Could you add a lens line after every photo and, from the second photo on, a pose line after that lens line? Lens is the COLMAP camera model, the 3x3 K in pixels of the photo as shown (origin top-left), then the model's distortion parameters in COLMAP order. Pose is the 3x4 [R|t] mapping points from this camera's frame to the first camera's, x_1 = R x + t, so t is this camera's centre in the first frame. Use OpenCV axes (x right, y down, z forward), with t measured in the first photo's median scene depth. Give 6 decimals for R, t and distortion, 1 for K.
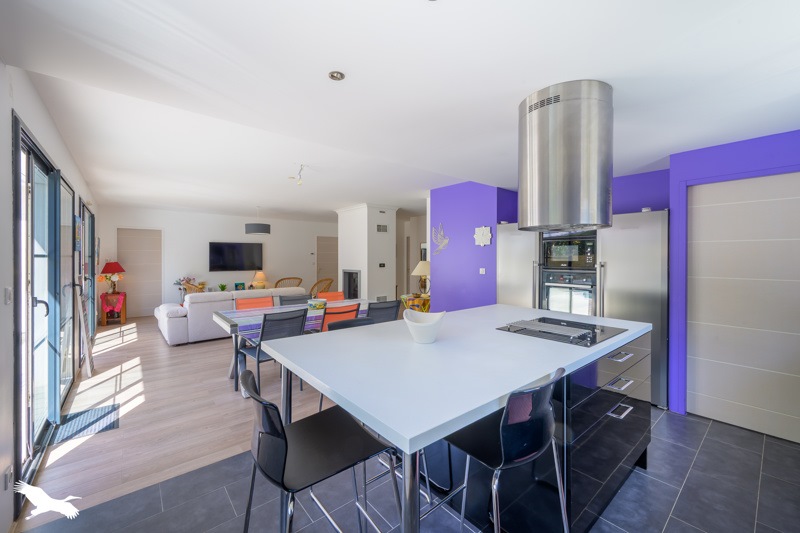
lens RADIAL K [[320.6, 0, 401.1], [0, 320.6, 261.8], [0, 0, 1]] dist [-0.000169, -0.000030]
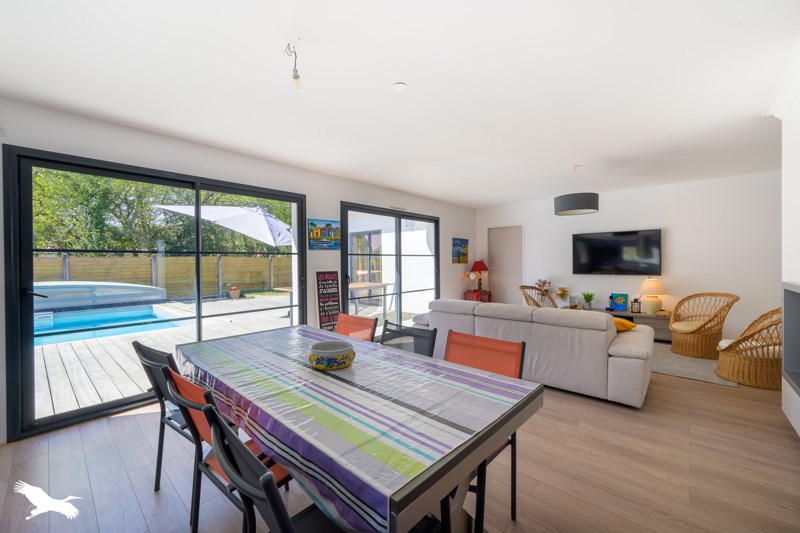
lens RADIAL K [[320.6, 0, 401.1], [0, 320.6, 261.8], [0, 0, 1]] dist [-0.000169, -0.000030]
pose [[0.132335, 0.004718, -0.991194, 0.095121], [-0.008057, 0.999961, 0.003684, 0.001826], [0.991172, 0.007499, 0.132368, 0.551658]]
